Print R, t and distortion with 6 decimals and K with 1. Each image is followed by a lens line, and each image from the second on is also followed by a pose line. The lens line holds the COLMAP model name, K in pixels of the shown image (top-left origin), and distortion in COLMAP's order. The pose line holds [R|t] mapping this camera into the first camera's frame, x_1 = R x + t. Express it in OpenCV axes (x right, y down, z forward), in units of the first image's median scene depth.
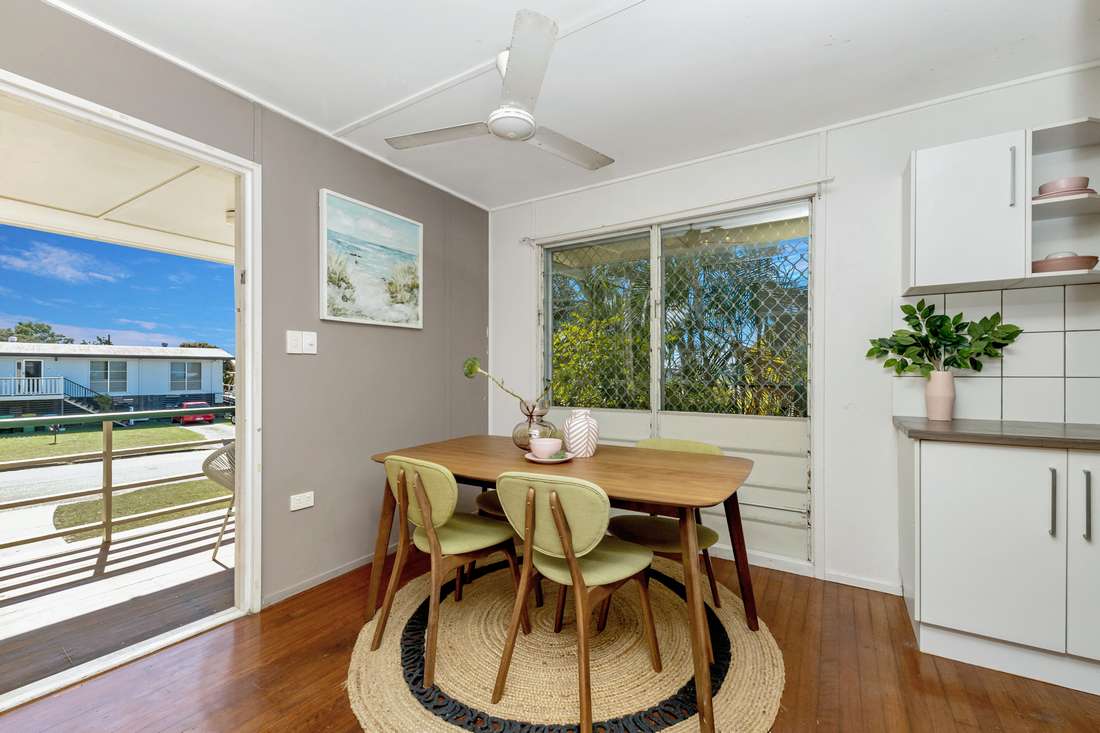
lens RADIAL K [[468.8, 0, 547.8], [0, 468.8, 372.1], [0, 0, 1]] dist [0.001550, 0.000050]
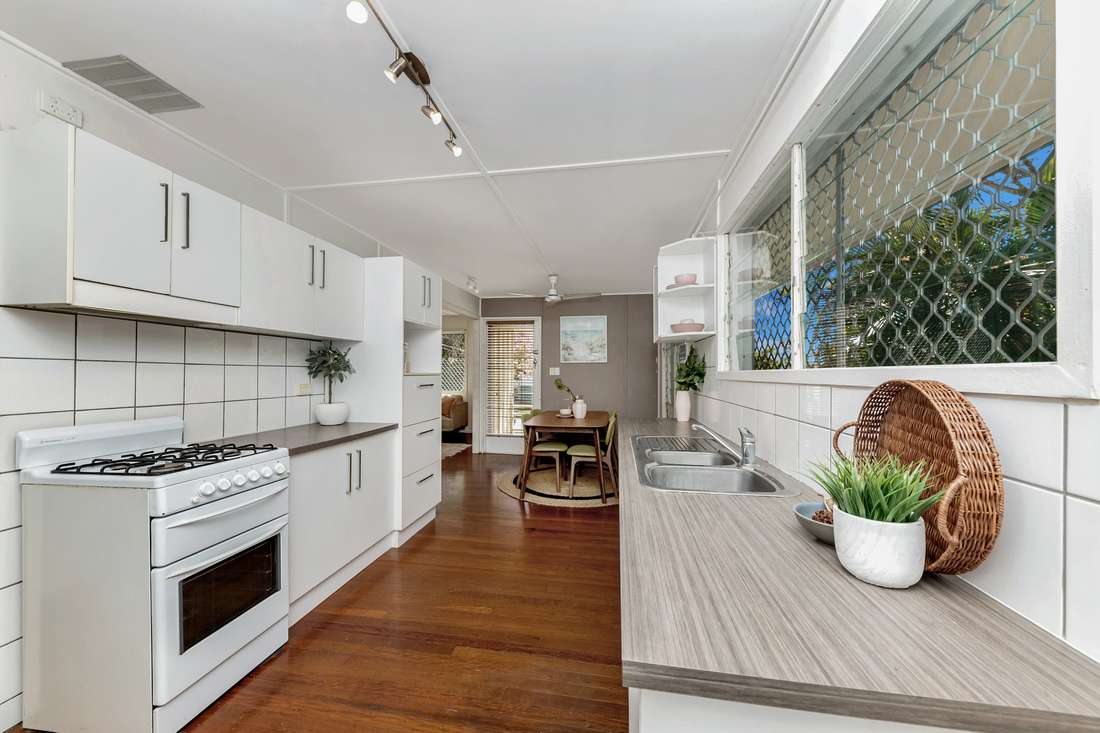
lens RADIAL K [[410.5, 0, 550.4], [0, 410.5, 370.1], [0, 0, 1]] dist [-0.000014, 0.000000]
pose [[0.374224, -0.003662, -0.927331, 1.683177], [0.000279, 0.999993, -0.003836, -0.057748], [0.927338, 0.001177, 0.374222, 0.015829]]
